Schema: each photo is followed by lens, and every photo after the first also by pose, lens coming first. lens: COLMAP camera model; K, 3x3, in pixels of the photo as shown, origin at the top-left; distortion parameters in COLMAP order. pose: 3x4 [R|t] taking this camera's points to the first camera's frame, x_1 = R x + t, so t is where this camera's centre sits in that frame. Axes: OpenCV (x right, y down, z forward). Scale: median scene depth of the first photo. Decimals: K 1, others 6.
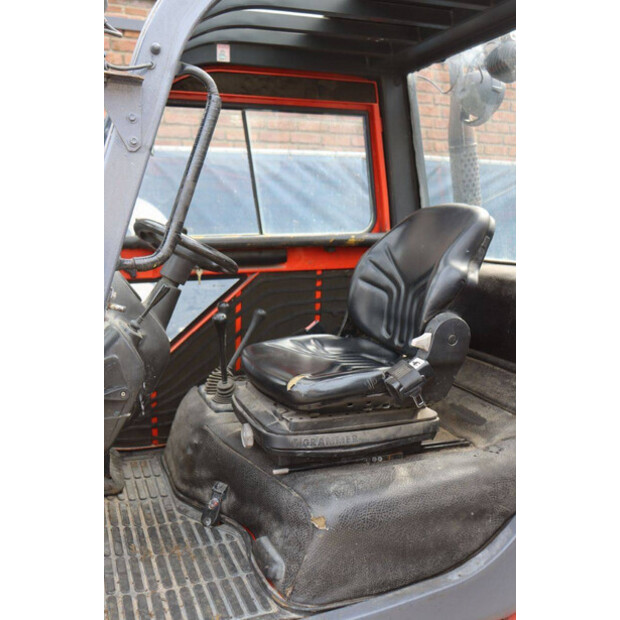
lens RADIAL K [[660.1, 0, 309.6], [0, 660.1, 310.1], [0, 0, 1]] dist [-0.017117, 0.000000]
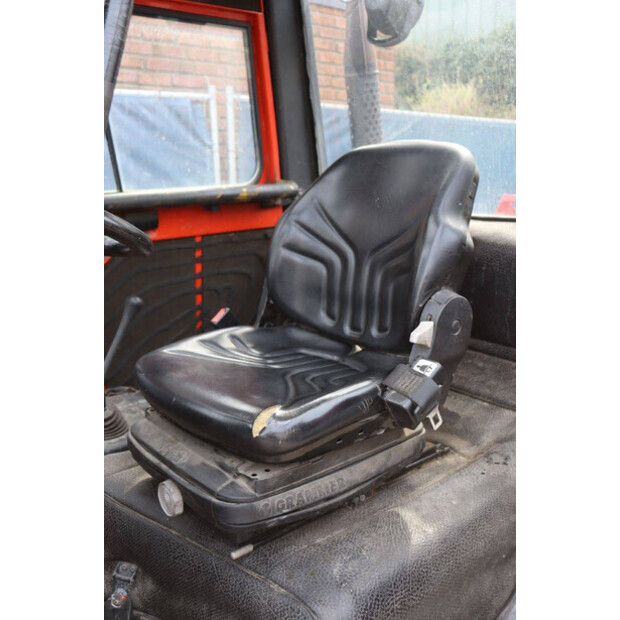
lens RADIAL K [[629.2, 0, 309.2], [0, 629.2, 312.2], [0, 0, 1]] dist [-0.030392, 0.000000]
pose [[0.942771, -0.095153, 0.319576, -0.143725], [0.069170, 0.993379, 0.091722, -0.042503], [-0.326188, -0.064367, 0.943111, 0.366351]]
